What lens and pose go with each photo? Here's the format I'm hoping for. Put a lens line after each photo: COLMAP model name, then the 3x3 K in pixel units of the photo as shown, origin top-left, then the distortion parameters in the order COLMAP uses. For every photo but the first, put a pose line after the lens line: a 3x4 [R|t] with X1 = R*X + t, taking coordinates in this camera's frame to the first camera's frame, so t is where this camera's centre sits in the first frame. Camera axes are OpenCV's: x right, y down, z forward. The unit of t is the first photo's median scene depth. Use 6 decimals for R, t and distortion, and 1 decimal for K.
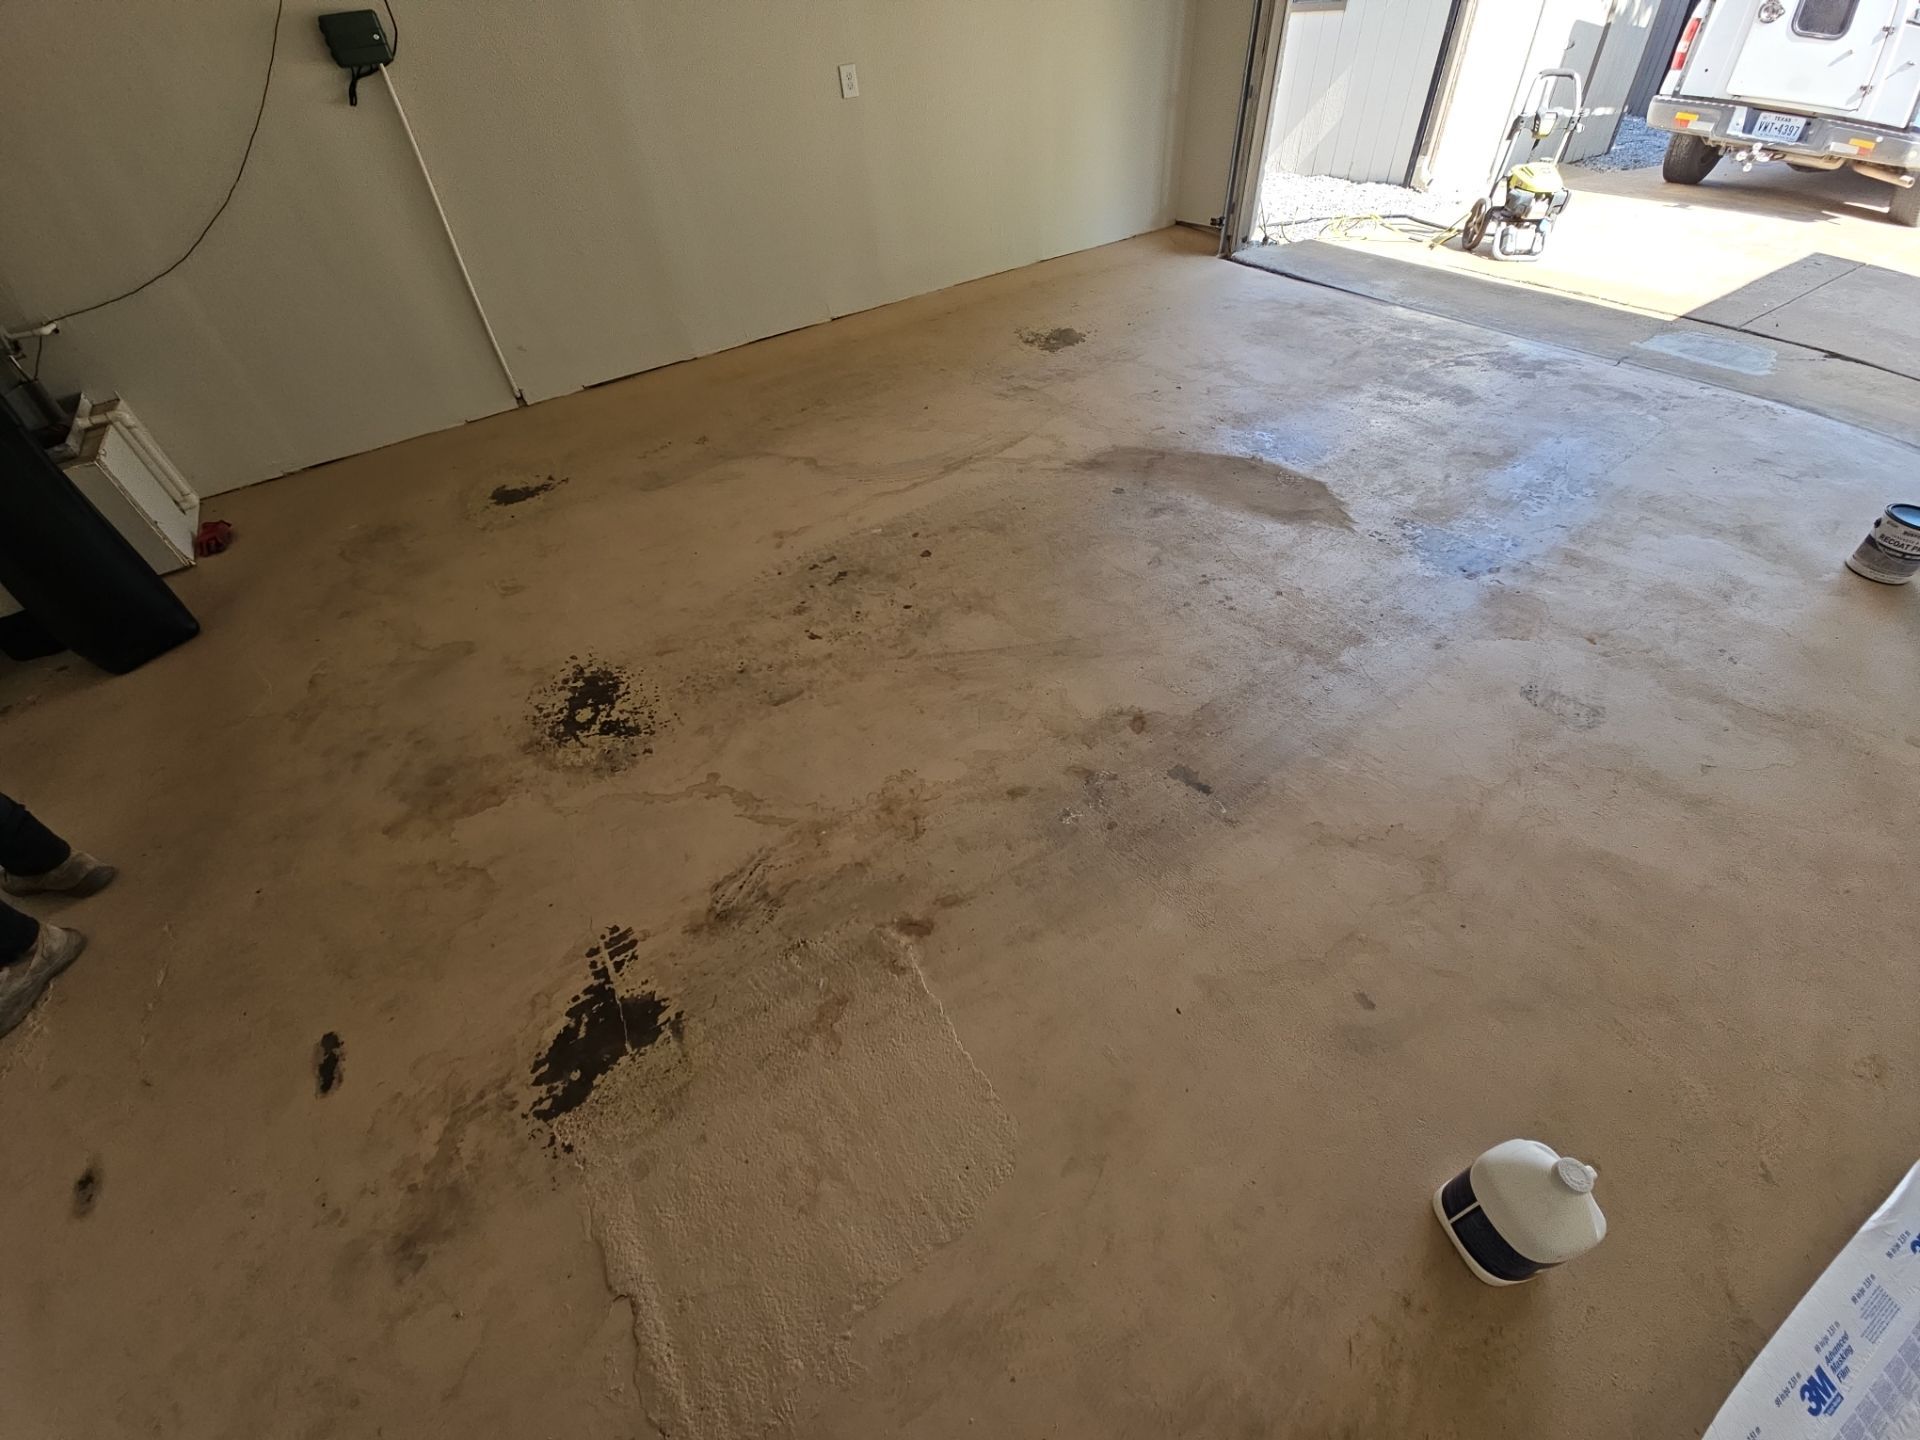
lens RADIAL K [[773.5, 0, 956.4], [0, 773.5, 712.3], [0, 0, 1]] dist [0.002832, -0.000220]
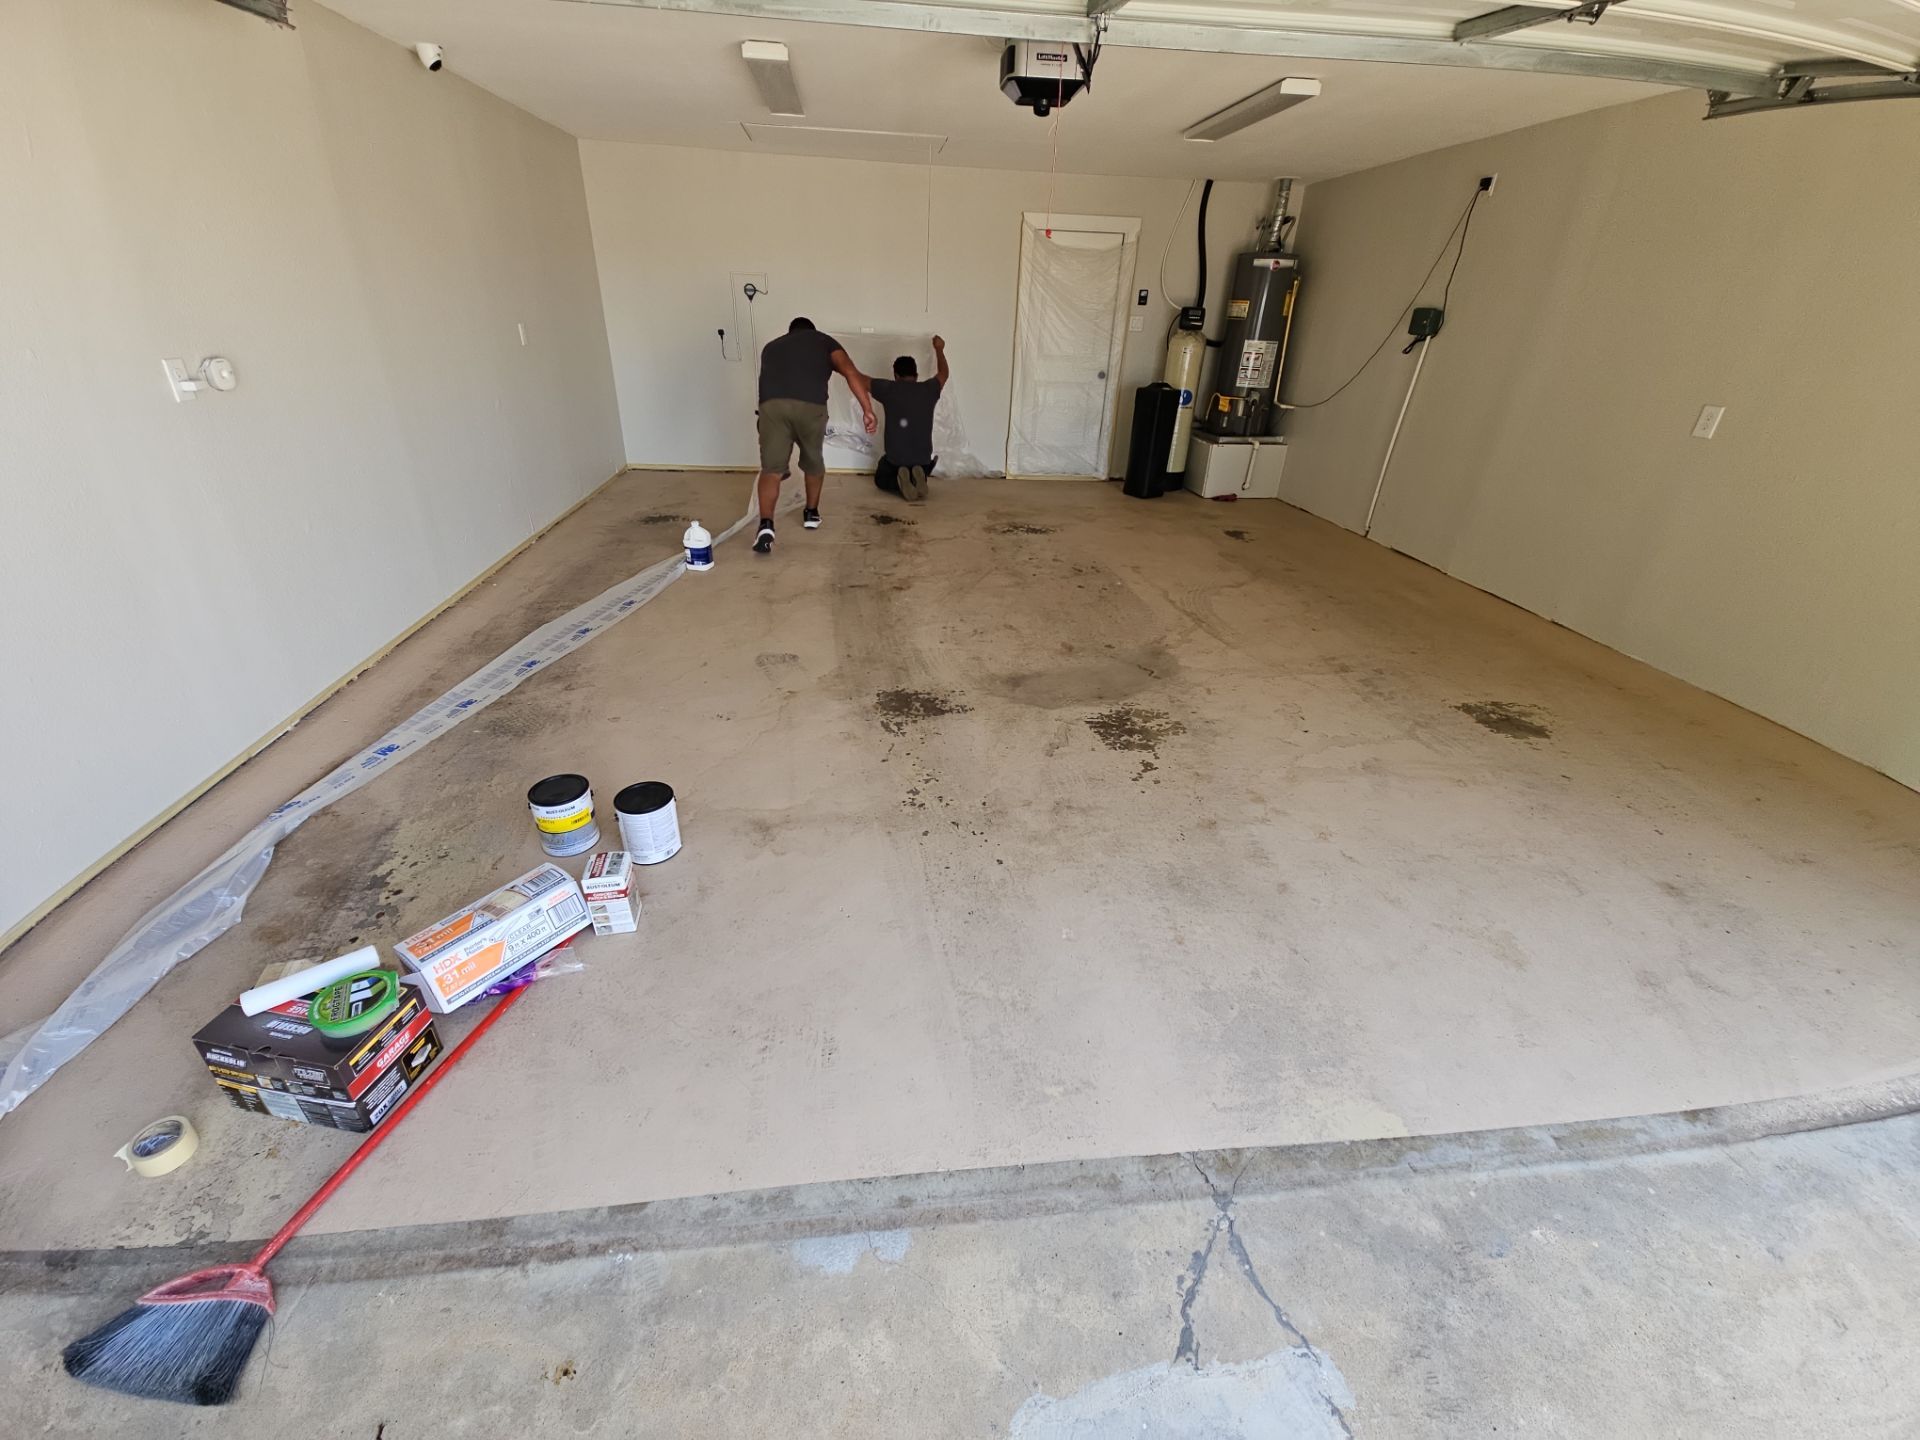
lens RADIAL K [[773.9, 0, 955.6], [0, 773.9, 712.6], [0, 0, 1]] dist [0.005029, -0.003058]
pose [[-0.458827, 0.458596, -0.761030, 1.786290], [-0.620296, 0.447921, 0.643895, -1.196955], [0.636169, 0.767500, 0.078947, 1.096285]]
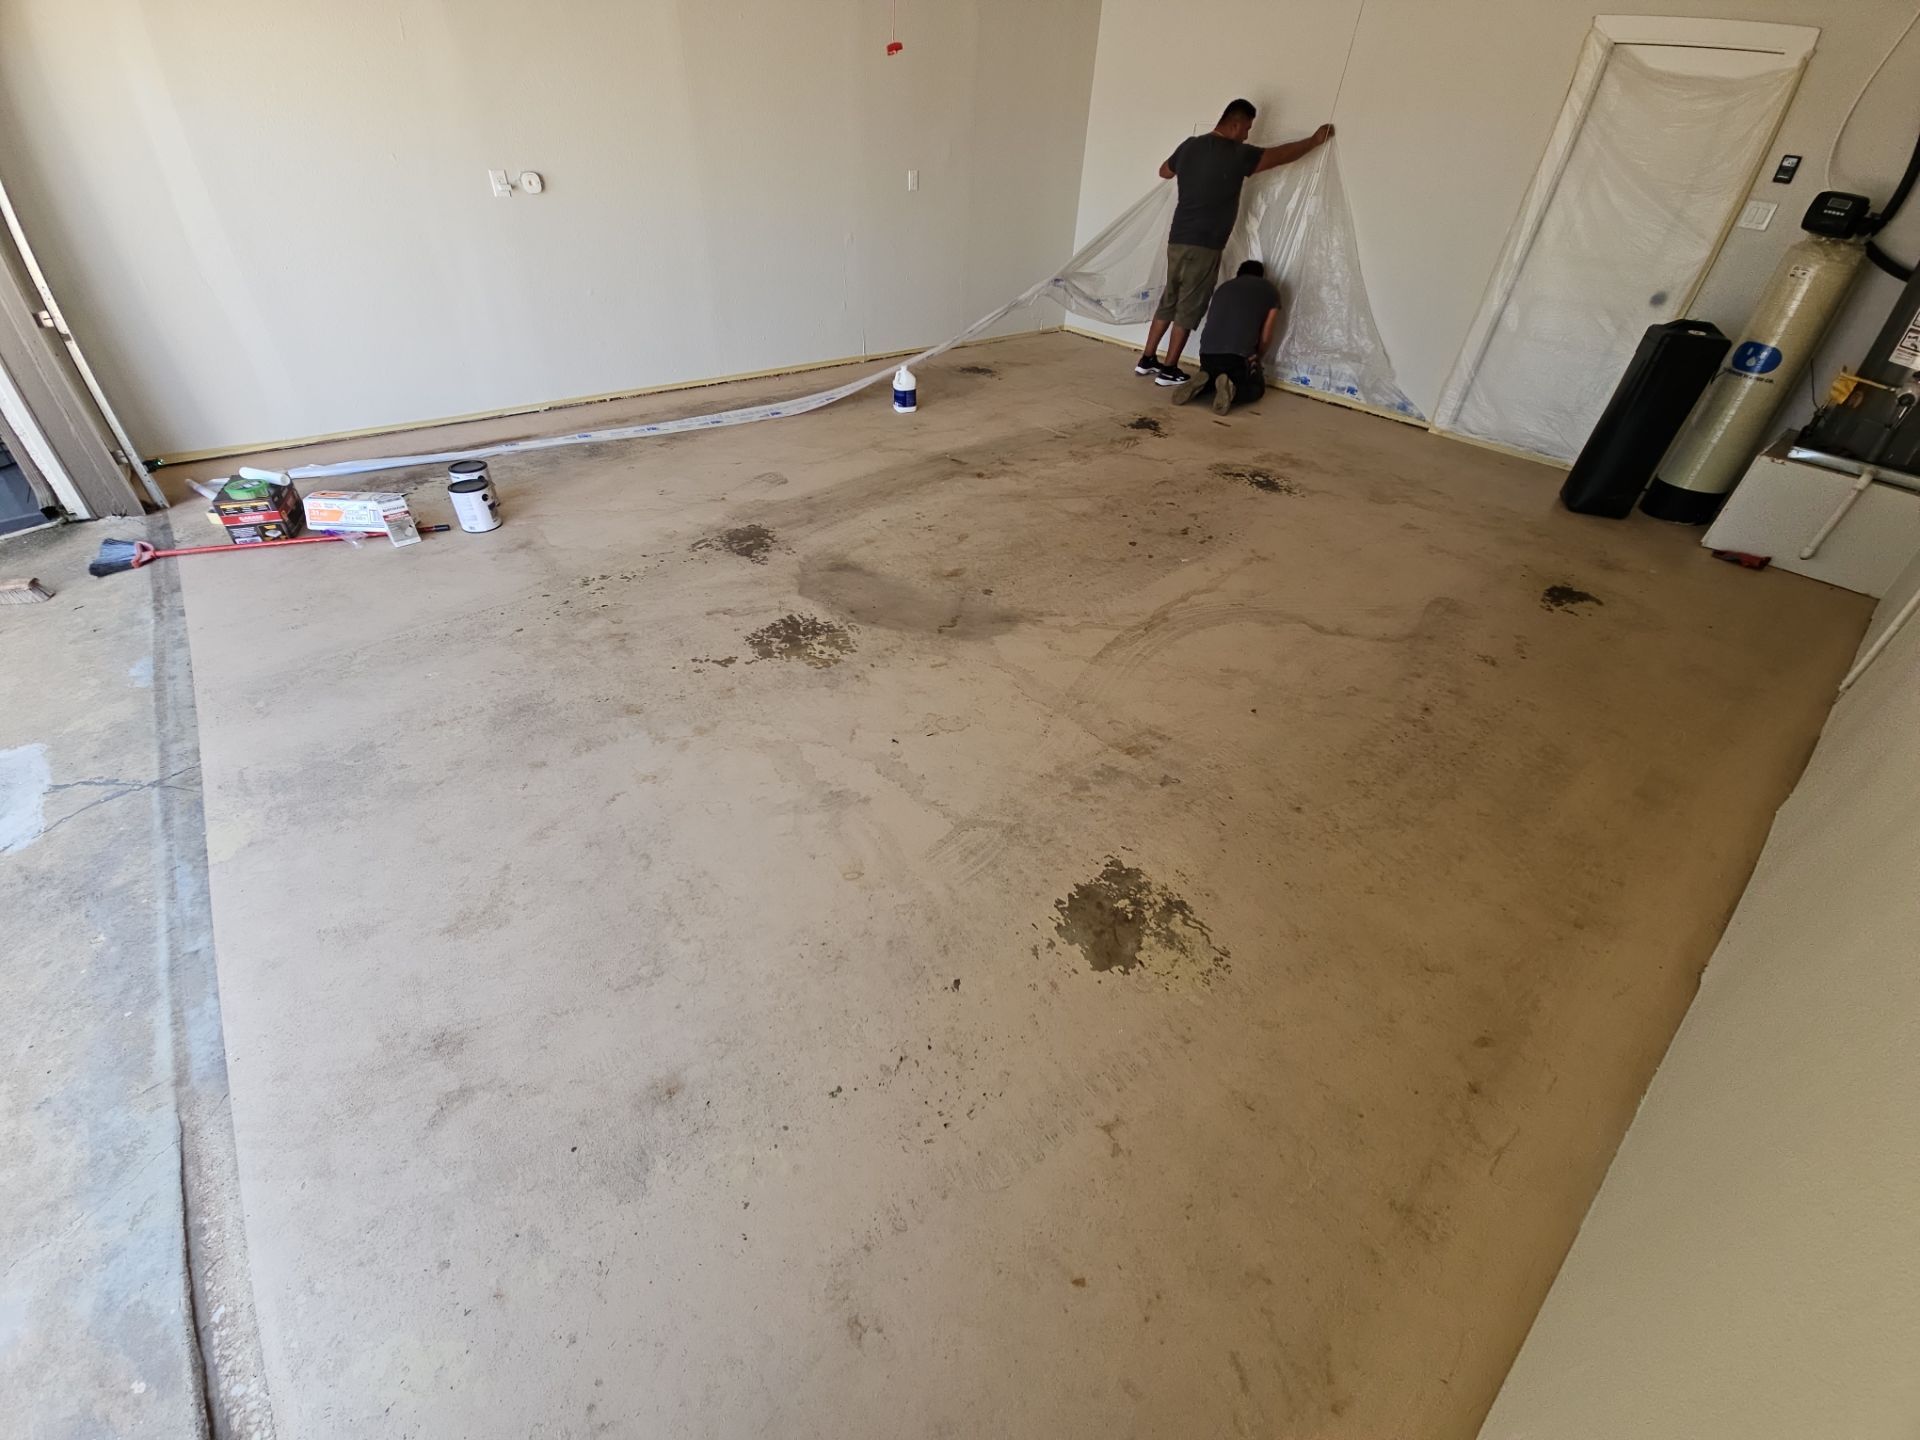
lens RADIAL K [[773.9, 0, 955.6], [0, 773.9, 712.6], [0, 0, 1]] dist [0.005029, -0.003058]
pose [[-0.993836, 0.083782, -0.072604, 0.459310], [-0.059256, 0.152063, 0.986593, -1.744271], [0.093699, 0.984813, -0.146161, 1.752512]]
